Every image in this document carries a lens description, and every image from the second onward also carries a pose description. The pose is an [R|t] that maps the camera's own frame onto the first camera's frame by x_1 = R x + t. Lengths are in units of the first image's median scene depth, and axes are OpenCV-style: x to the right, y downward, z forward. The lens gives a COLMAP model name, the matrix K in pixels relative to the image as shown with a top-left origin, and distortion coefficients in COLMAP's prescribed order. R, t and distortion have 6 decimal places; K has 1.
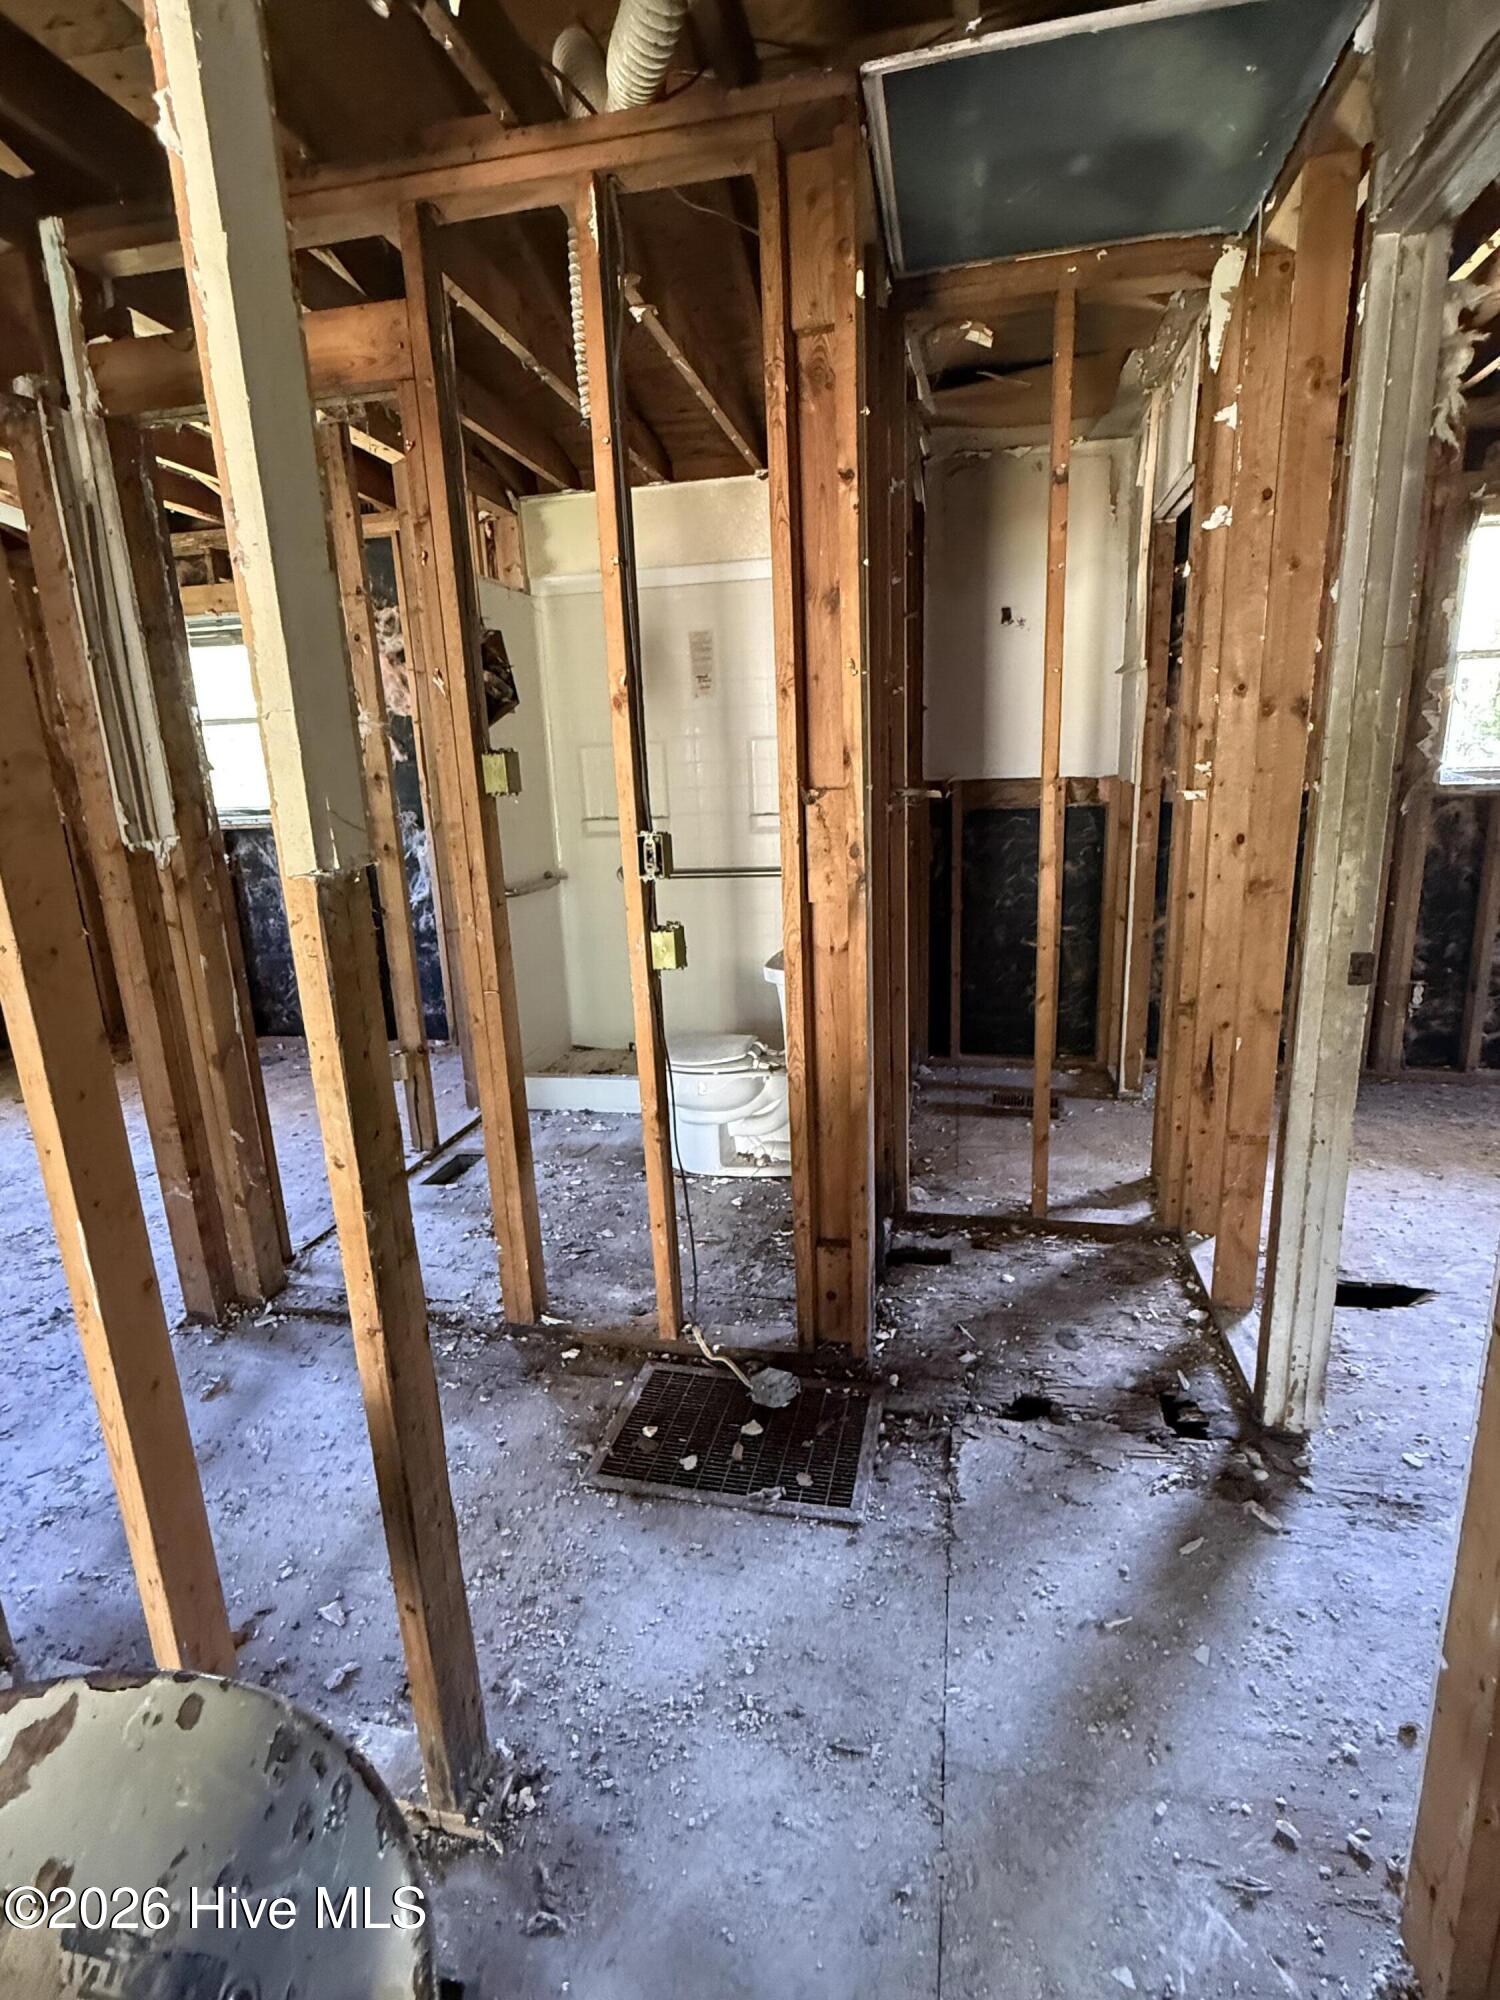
lens RADIAL K [[956.9, 0, 751.7], [0, 956.9, 999.2], [0, 0, 1]] dist [0.000845, -0.000542]
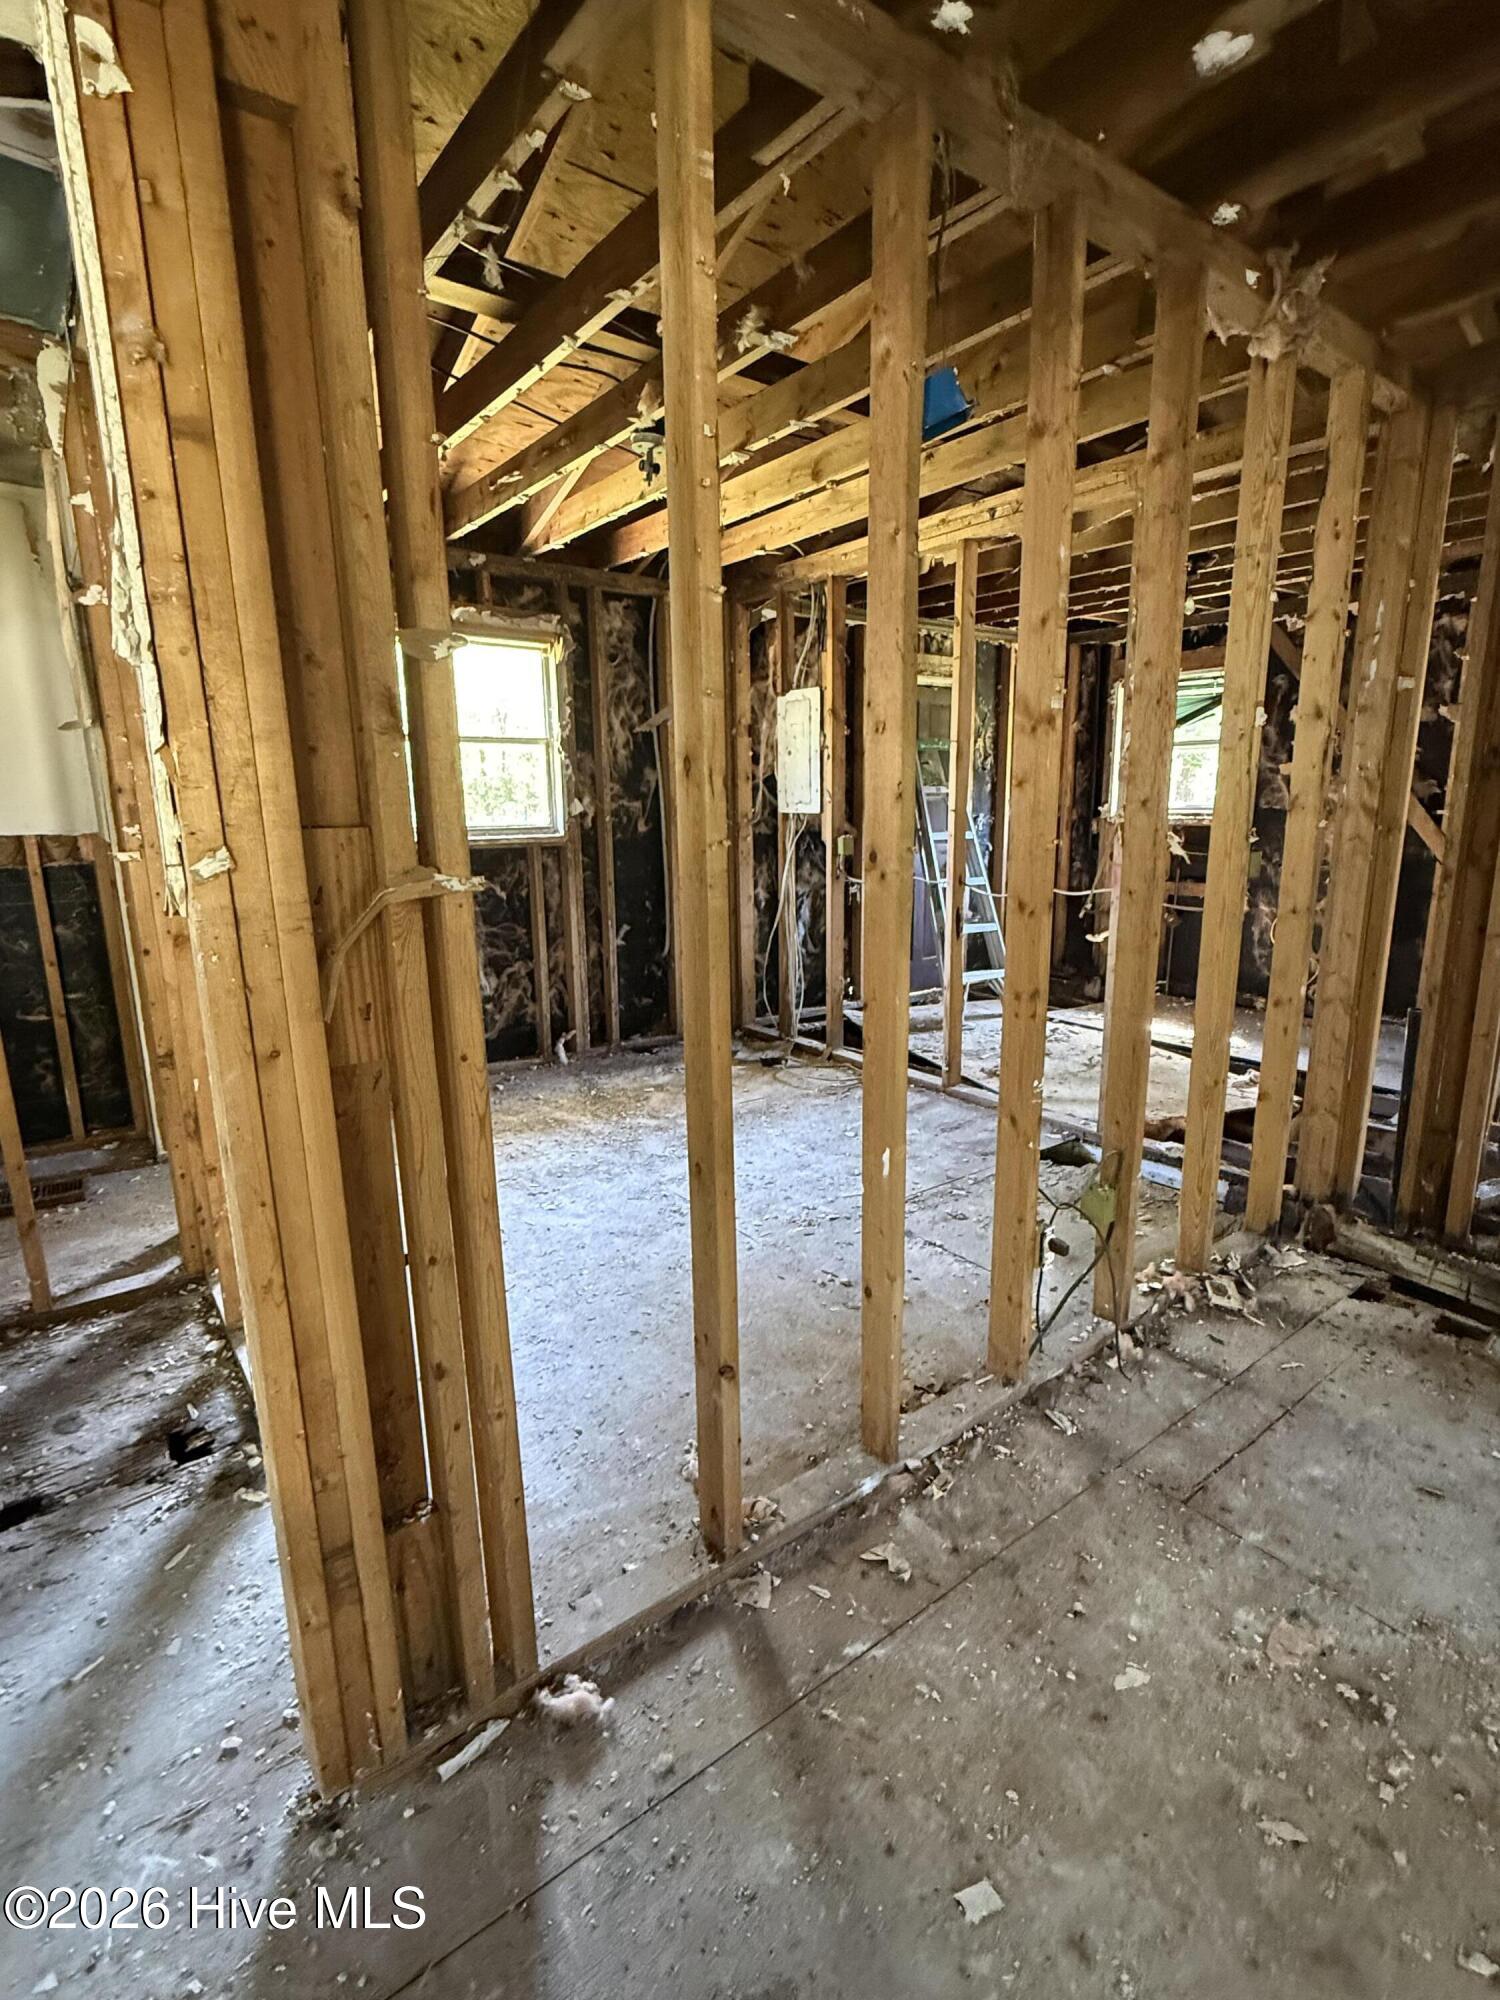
lens RADIAL K [[956.9, 0, 751.7], [0, 956.9, 999.2], [0, 0, 1]] dist [0.000845, -0.000542]
pose [[0.652190, -0.126629, 0.747404, 0.094339], [0.164455, 0.986103, 0.023565, 0.022353], [-0.740001, 0.107545, 0.663952, -0.148668]]
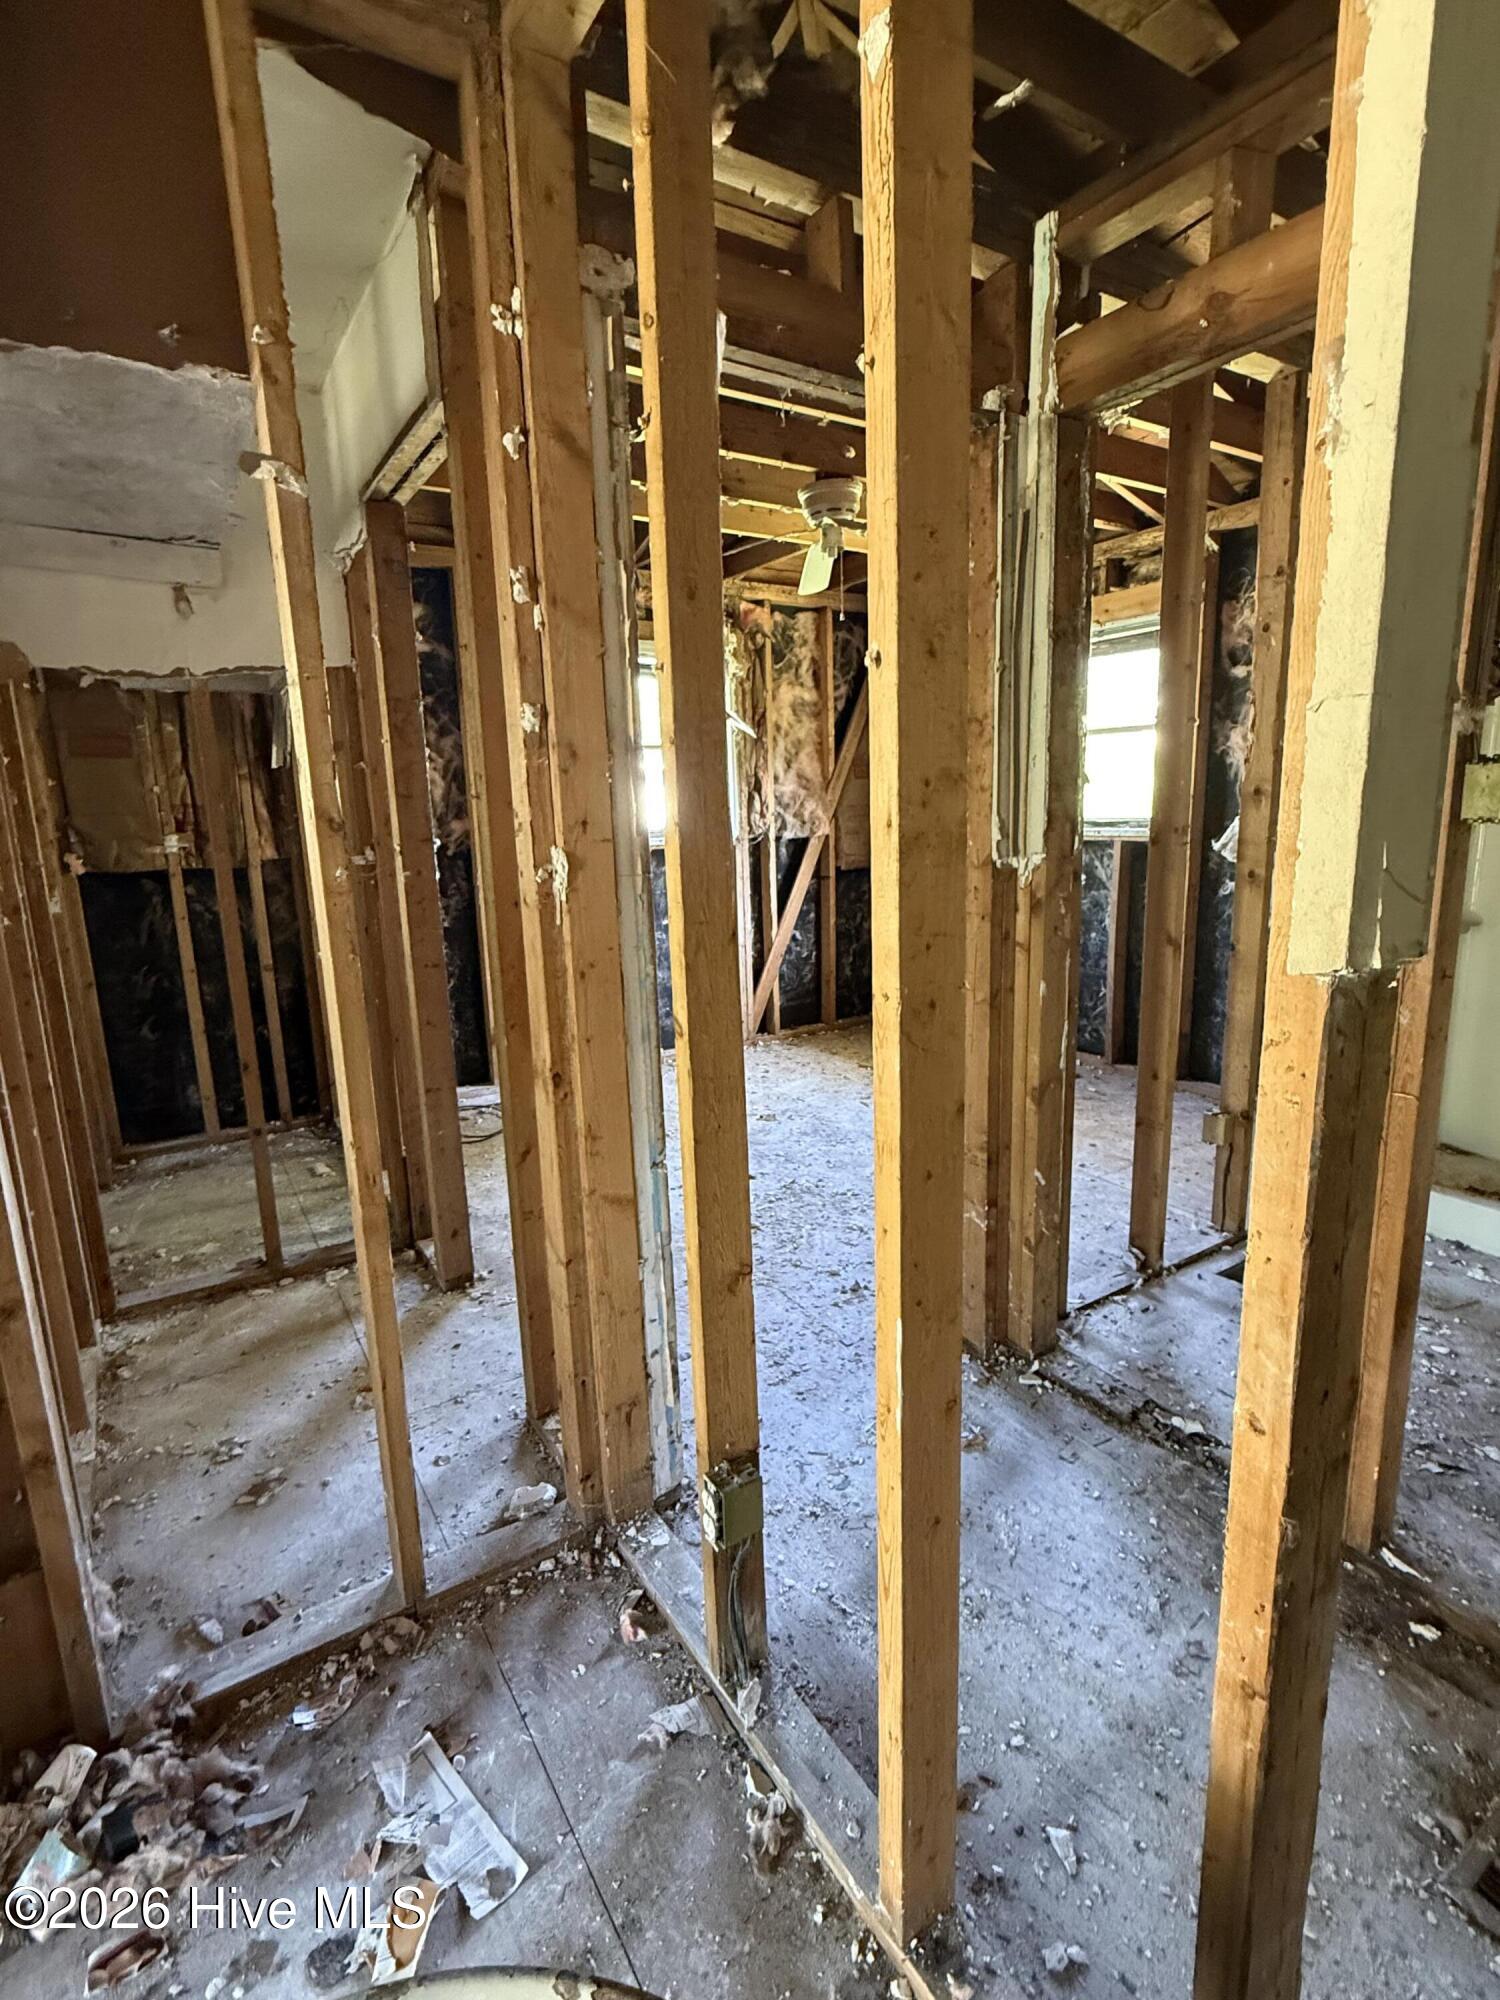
lens RADIAL K [[956.9, 0, 751.7], [0, 956.9, 999.2], [0, 0, 1]] dist [0.000845, -0.000542]
pose [[0.700124, 0.159943, -0.695877, -0.135031], [-0.166203, 0.984324, 0.059023, -0.041304], [0.694408, 0.074333, 0.715732, 0.151416]]
